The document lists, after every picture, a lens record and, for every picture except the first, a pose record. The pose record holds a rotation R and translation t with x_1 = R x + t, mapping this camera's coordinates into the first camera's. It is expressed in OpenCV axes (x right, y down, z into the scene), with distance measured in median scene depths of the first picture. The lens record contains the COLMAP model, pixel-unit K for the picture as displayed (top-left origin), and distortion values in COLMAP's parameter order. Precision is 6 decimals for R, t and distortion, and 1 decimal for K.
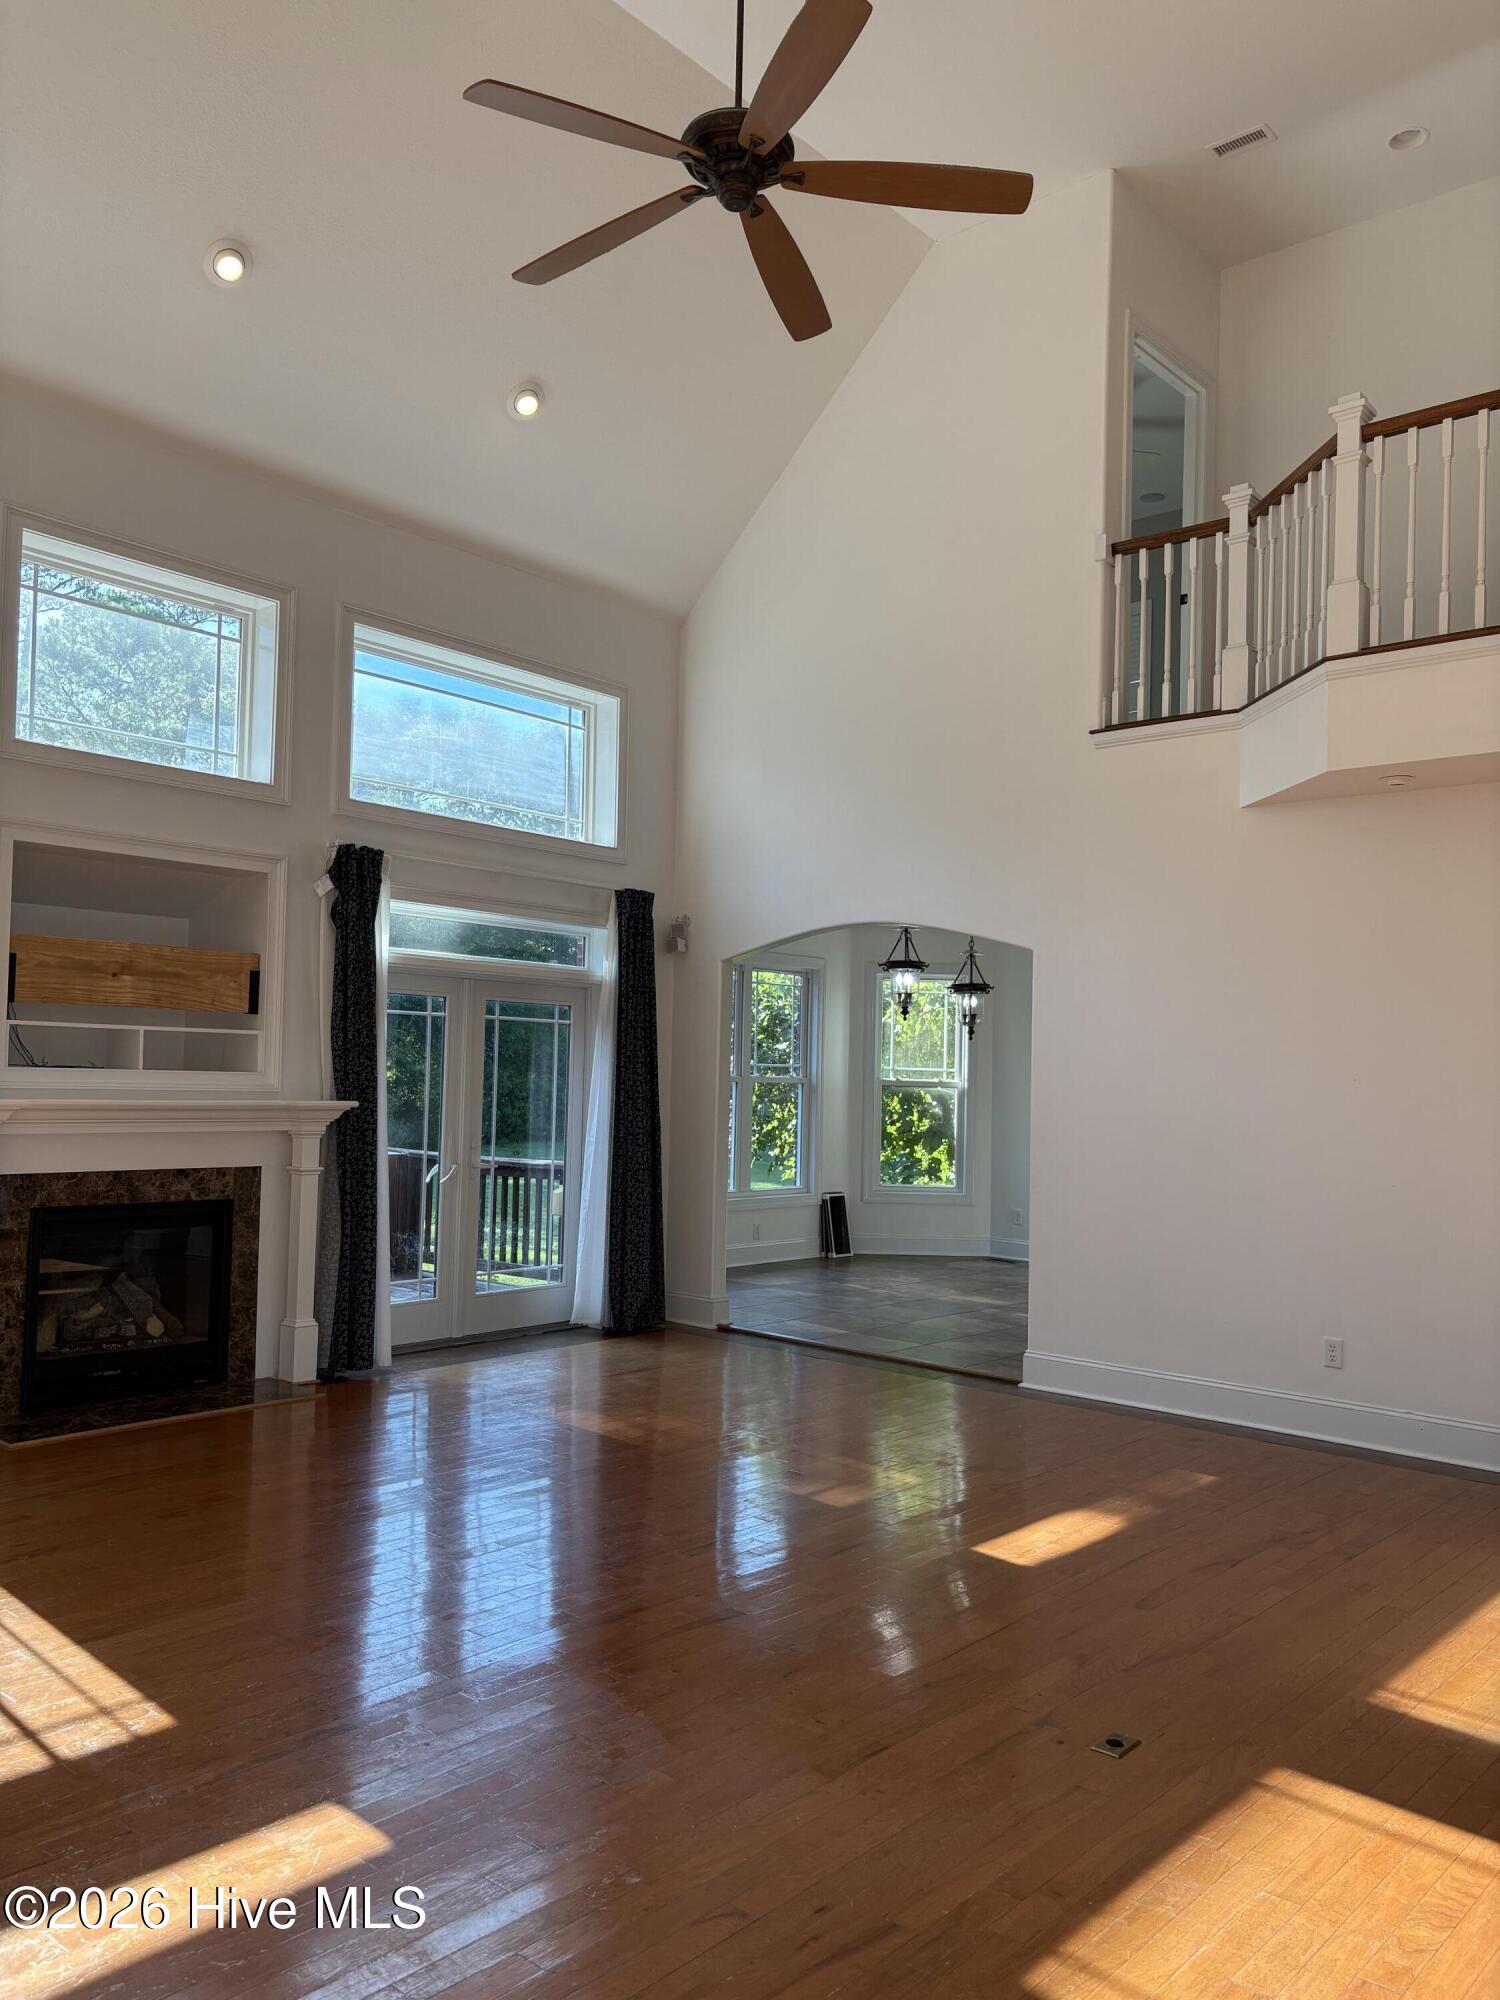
lens RADIAL K [[1503.1, 0, 756.4], [0, 1503.1, 1006.2], [0, 0, 1]] dist [0.076671, -0.167531]
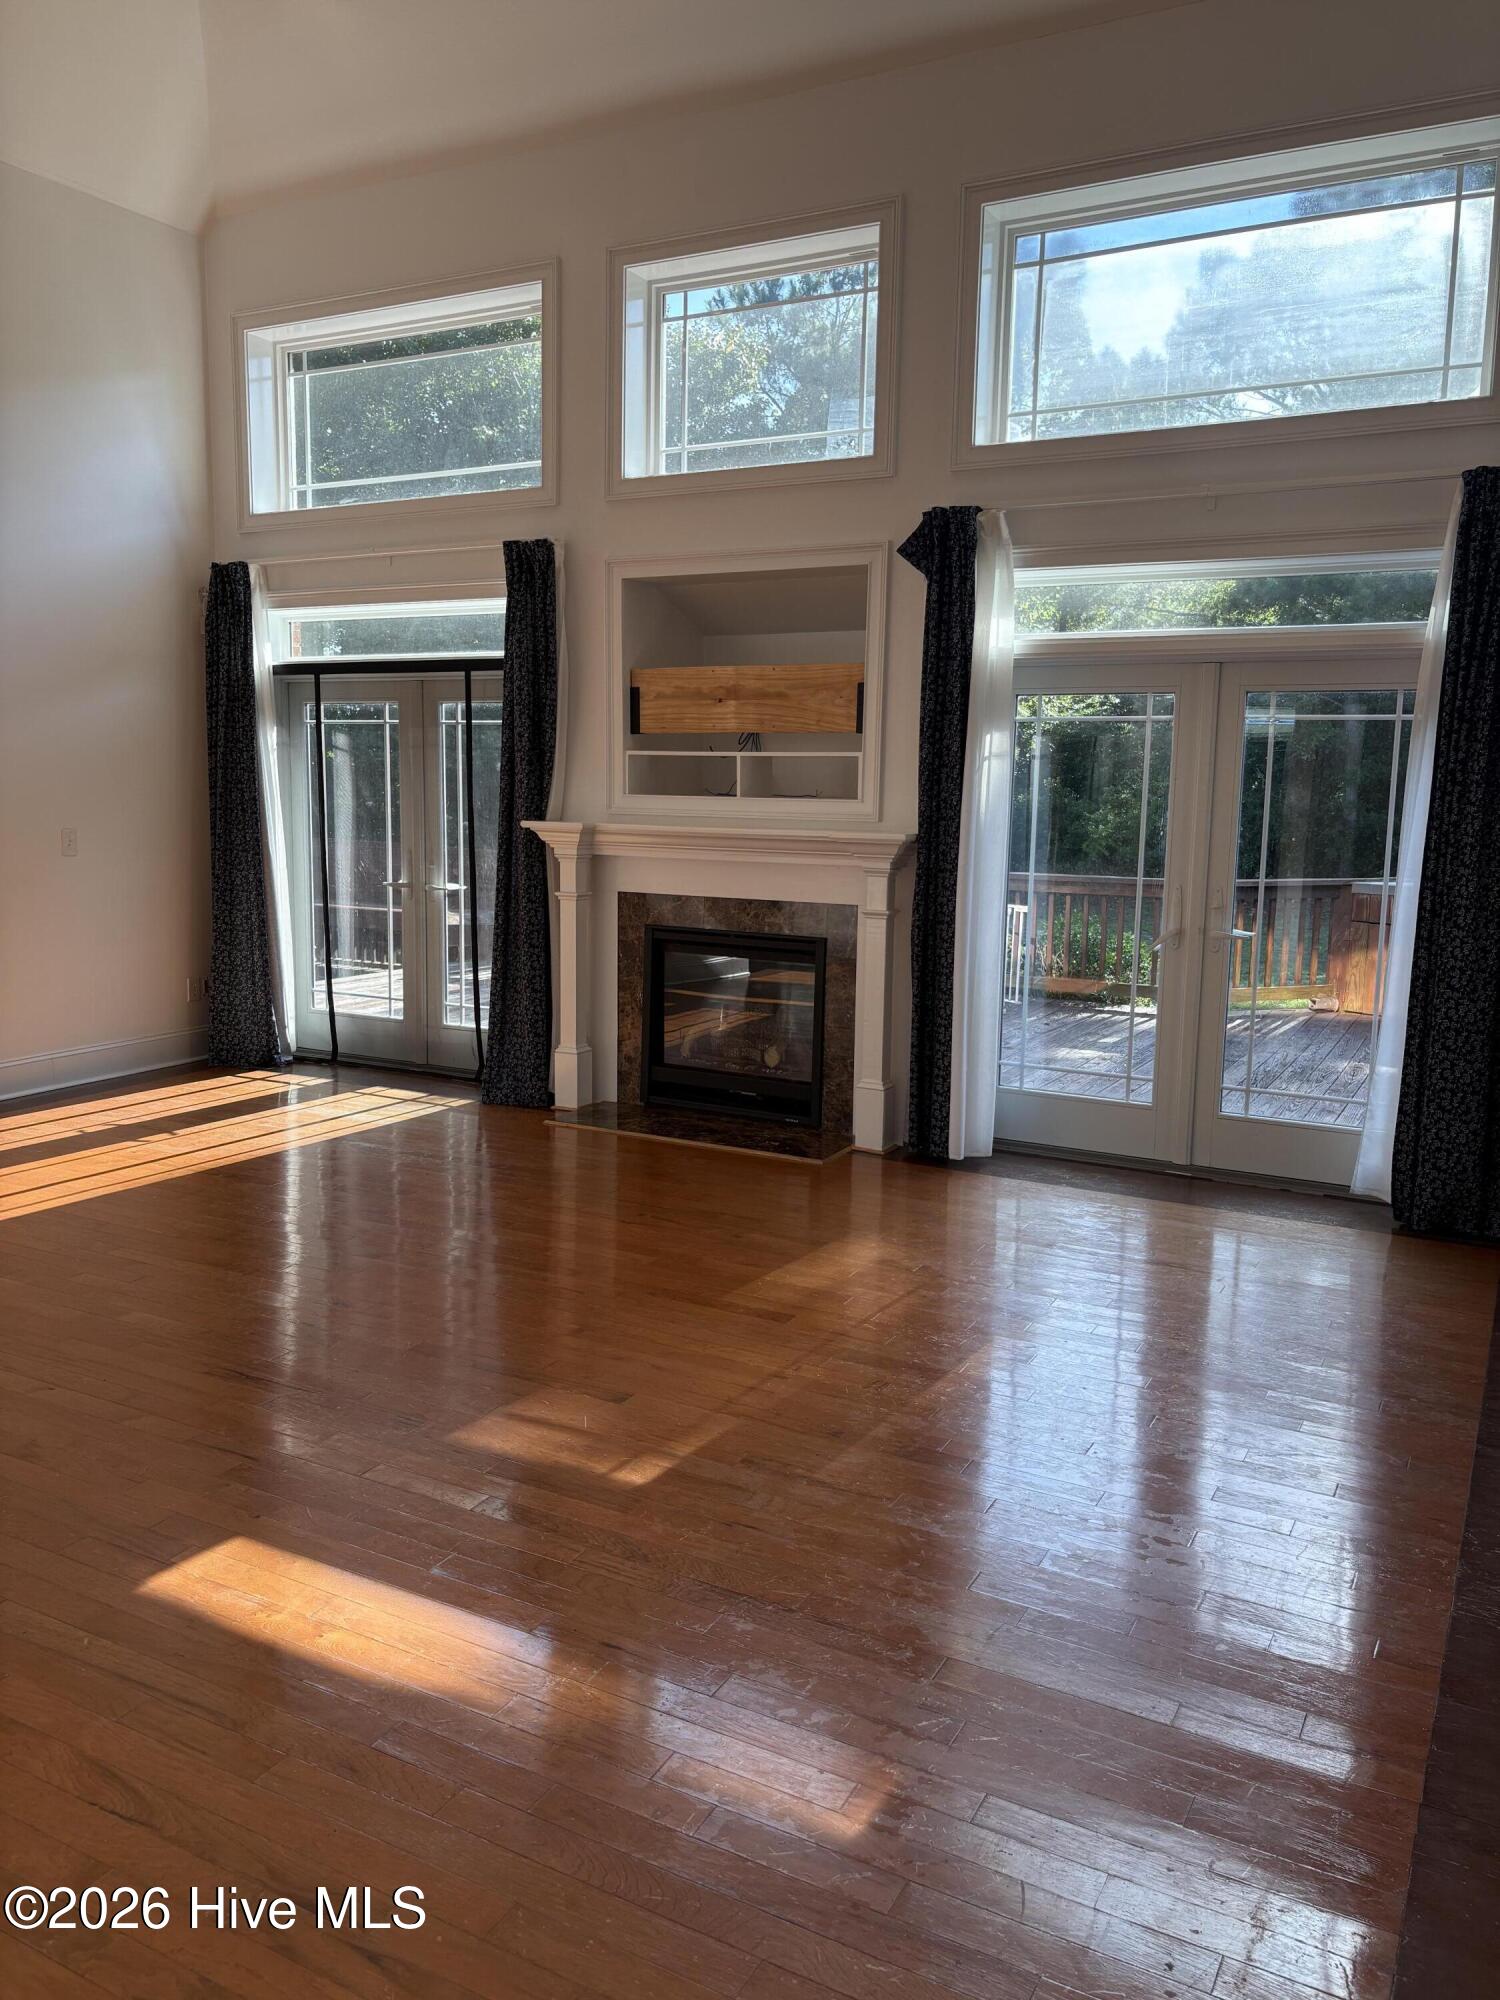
lens RADIAL K [[1503.1, 0, 756.4], [0, 1503.1, 1006.2], [0, 0, 1]] dist [0.076671, -0.167531]
pose [[0.232777, 0.128506, -0.964003, 0.533286], [0.037433, 0.989313, 0.140919, 0.037163], [0.971809, -0.068888, 0.225479, 0.742971]]
